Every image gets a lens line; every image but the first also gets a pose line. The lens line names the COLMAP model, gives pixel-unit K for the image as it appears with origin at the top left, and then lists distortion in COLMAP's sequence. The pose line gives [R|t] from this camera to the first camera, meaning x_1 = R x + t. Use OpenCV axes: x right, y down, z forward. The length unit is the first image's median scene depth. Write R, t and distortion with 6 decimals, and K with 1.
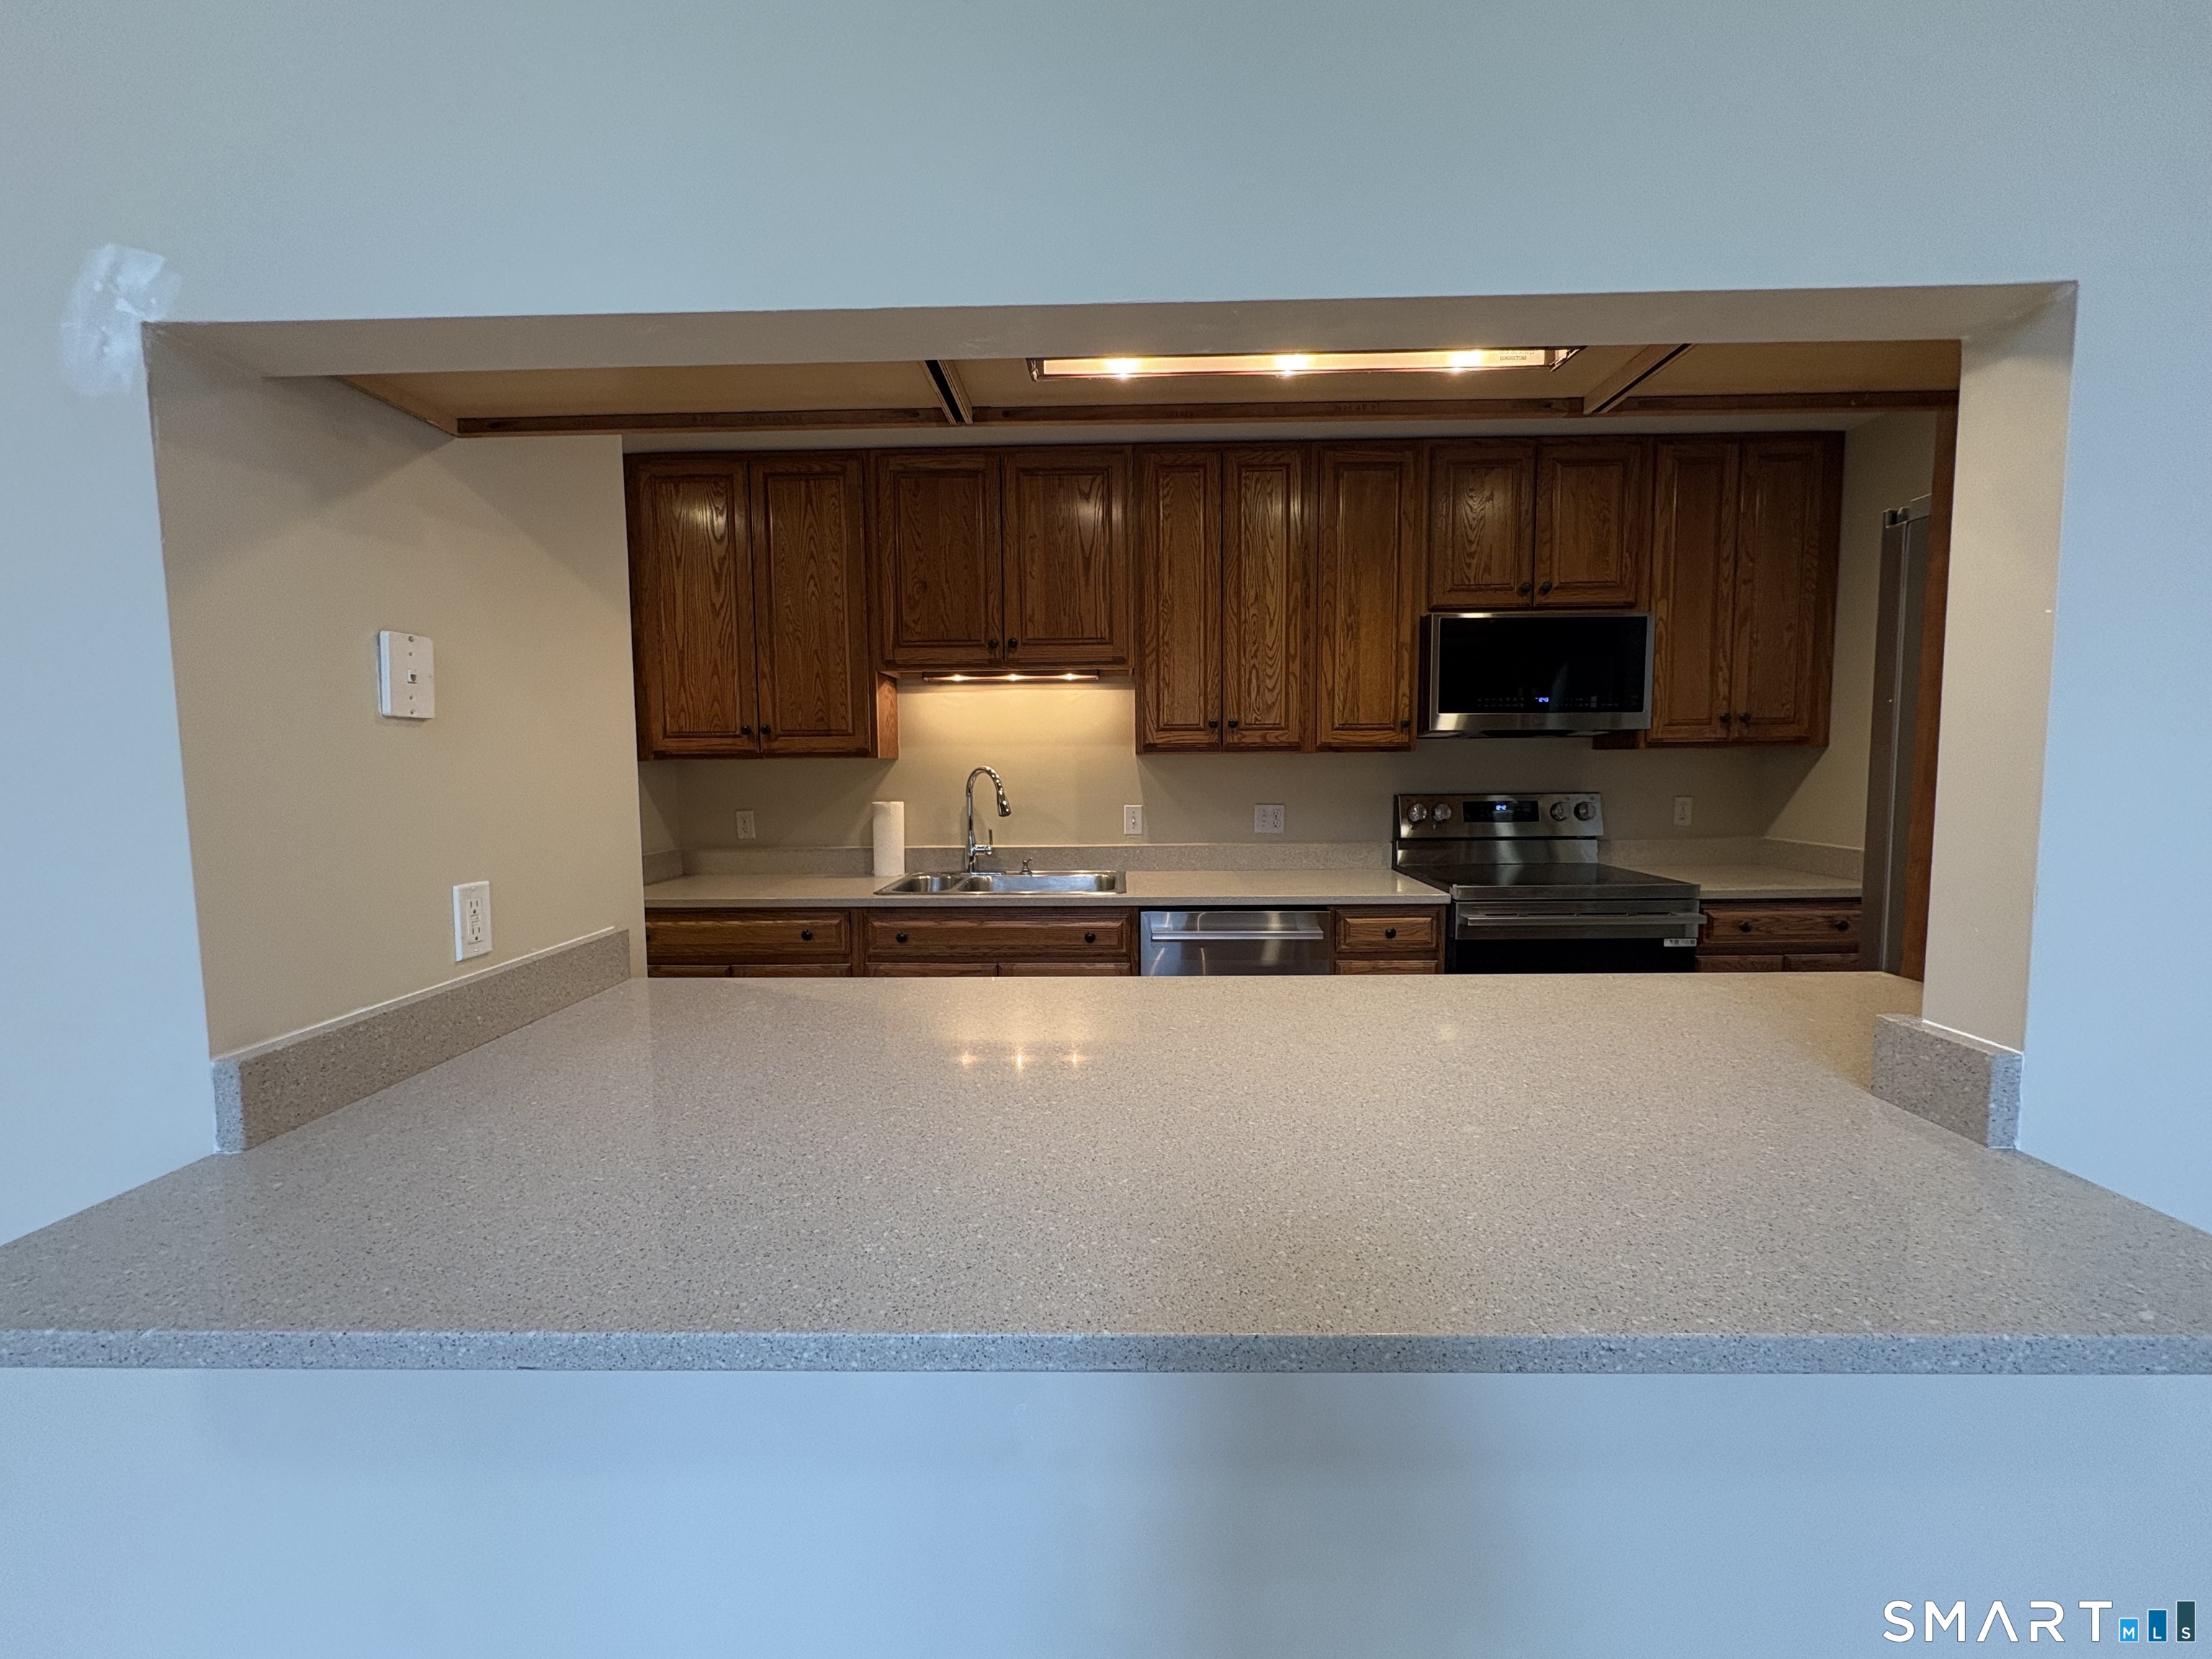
lens RADIAL K [[884.0, 0, 1111.3], [0, 884.0, 828.9], [0, 0, 1]] dist [0.000178, 0.000015]
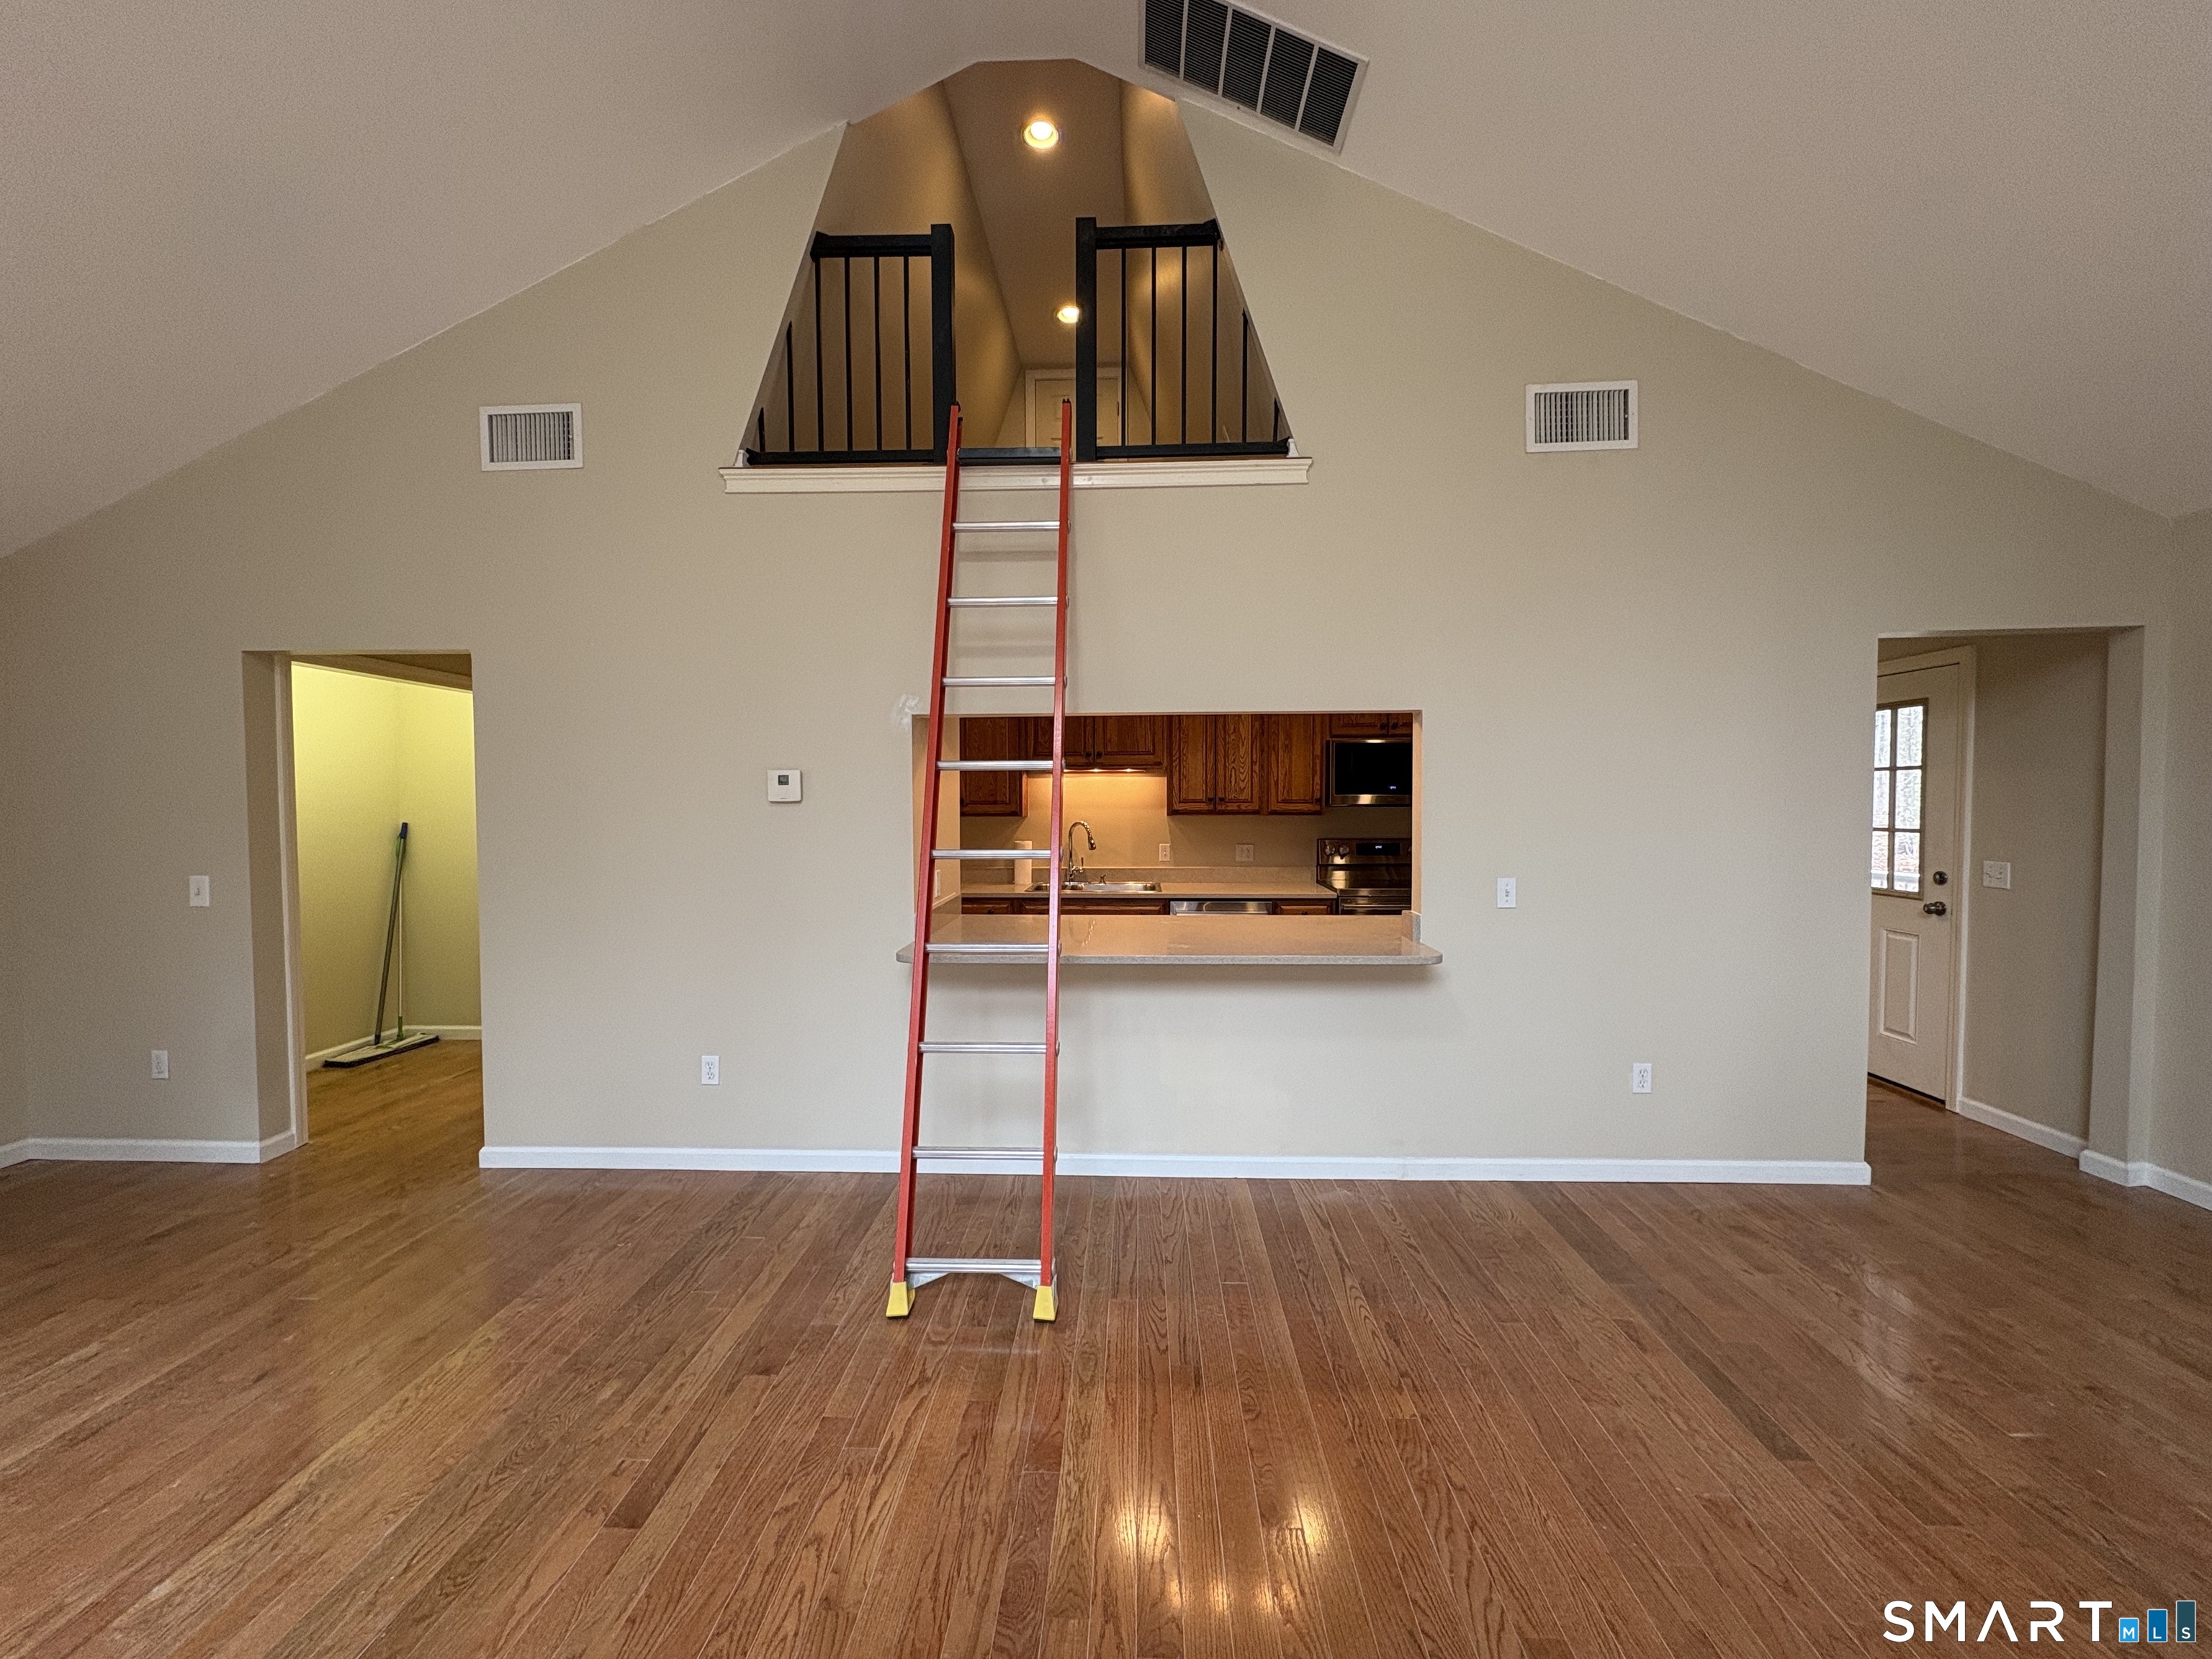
lens RADIAL K [[884.0, 0, 1098.8], [0, 884.0, 833.6], [0, 0, 1]] dist [0.000178, 0.000015]
pose [[0.999510, 0.006460, -0.030625, -0.055409], [-0.007597, 0.999280, -0.037165, 0.019214], [0.030363, 0.037380, 0.998840, -0.787762]]
